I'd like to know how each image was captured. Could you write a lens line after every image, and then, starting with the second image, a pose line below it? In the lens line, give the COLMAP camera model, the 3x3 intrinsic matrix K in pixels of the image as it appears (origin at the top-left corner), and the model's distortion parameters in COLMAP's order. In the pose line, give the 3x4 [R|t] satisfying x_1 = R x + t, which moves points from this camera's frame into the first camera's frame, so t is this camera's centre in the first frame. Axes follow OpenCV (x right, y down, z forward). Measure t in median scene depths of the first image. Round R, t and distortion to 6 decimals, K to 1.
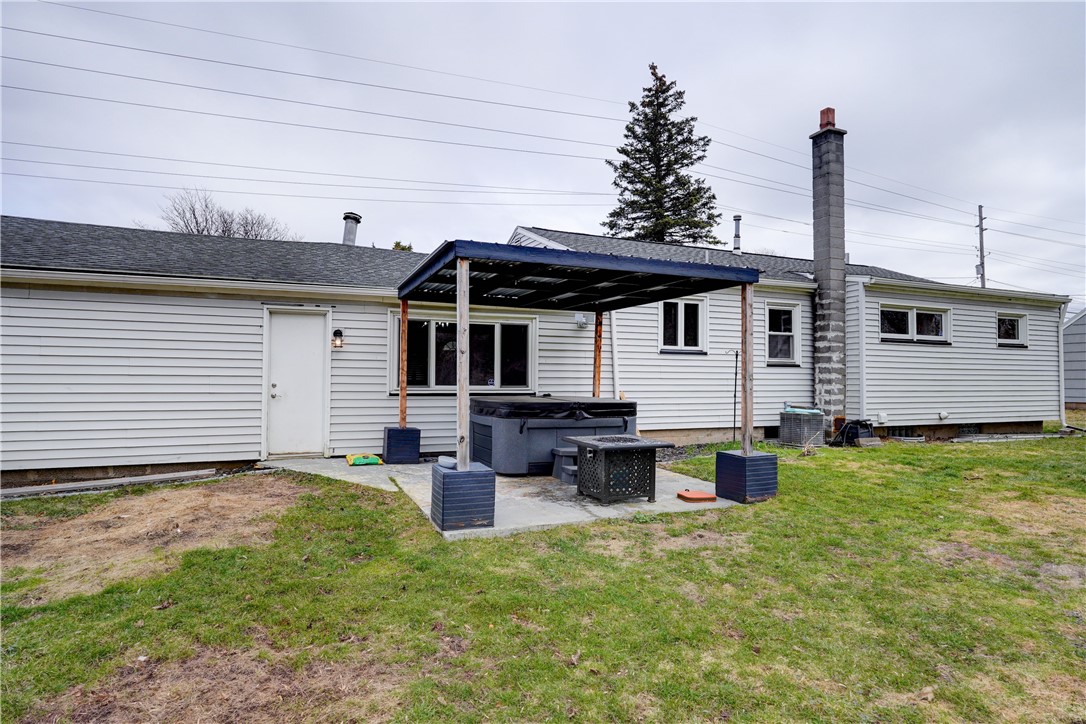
lens RADIAL K [[611.1, 0, 543.0], [0, 611.1, 362.0], [0, 0, 1]] dist [-0.113609, -0.000228]
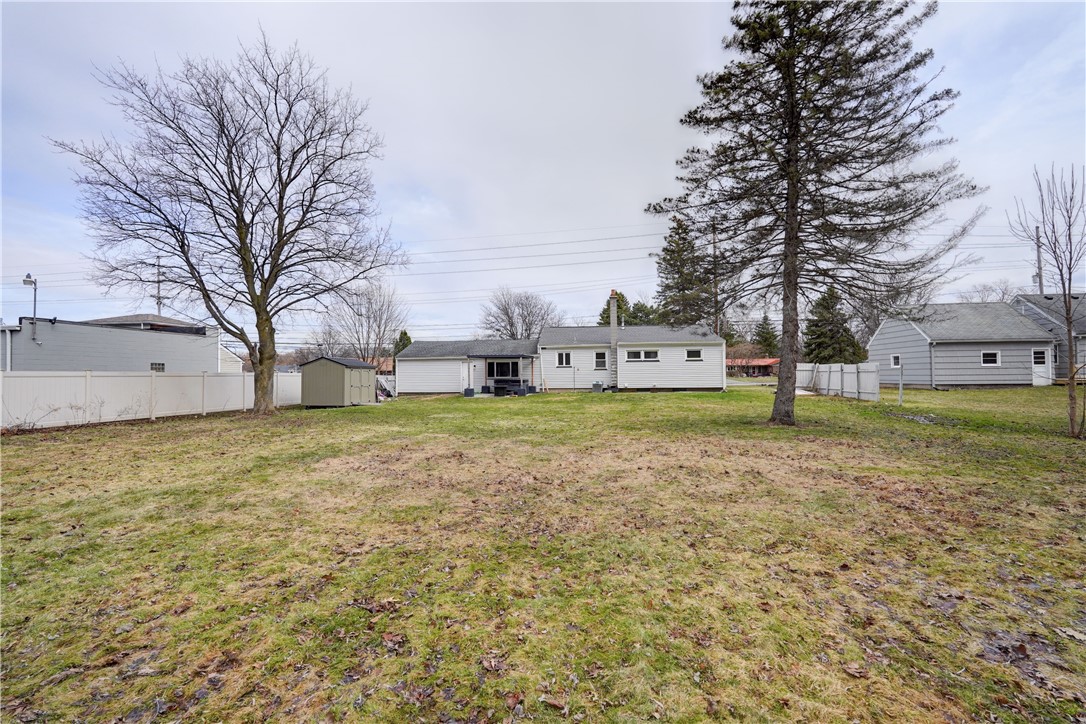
lens RADIAL K [[472.3, 0, 543.0], [0, 472.3, 362.0], [0, 0, 1]] dist [-0.036189, 0.000240]
pose [[0.858284, -0.027121, -0.512457, 1.692181], [0.027069, 0.999605, -0.007567, -0.029236], [0.512460, -0.007377, 0.858679, -1.630607]]
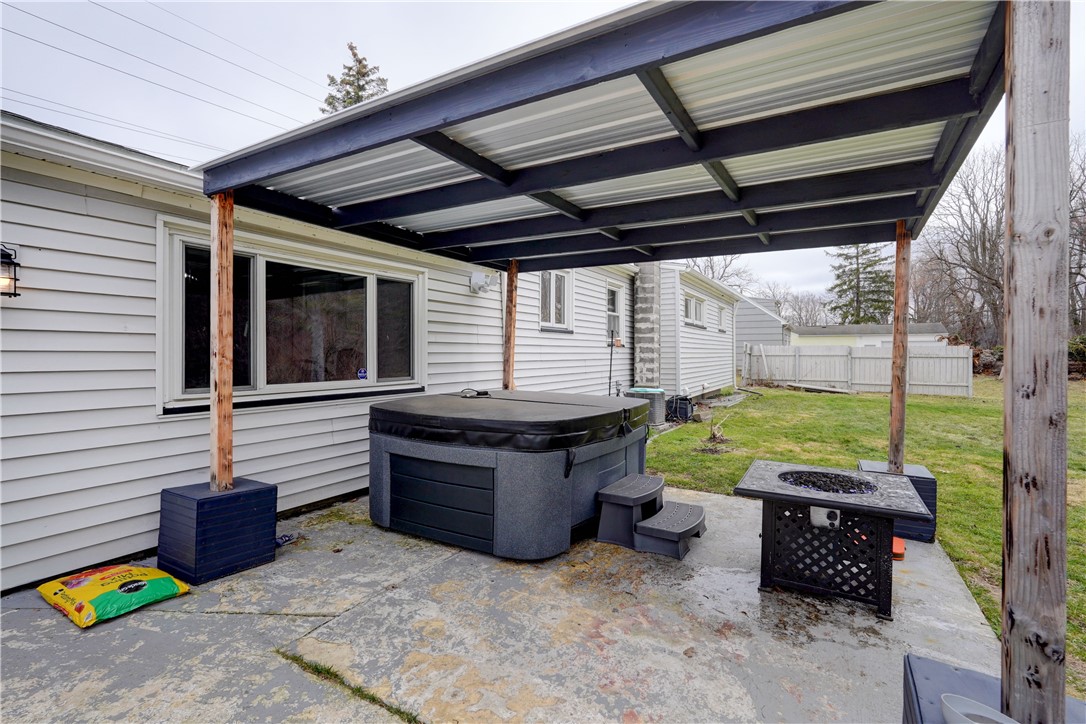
lens RADIAL K [[472.3, 0, 543.0], [0, 472.3, 362.0], [0, 0, 1]] dist [-0.036189, 0.000240]
pose [[0.775995, -0.019363, 0.630441, -0.203425], [-0.012983, 0.998827, 0.046658, -0.001597], [-0.630605, -0.044392, 0.774833, 0.458523]]
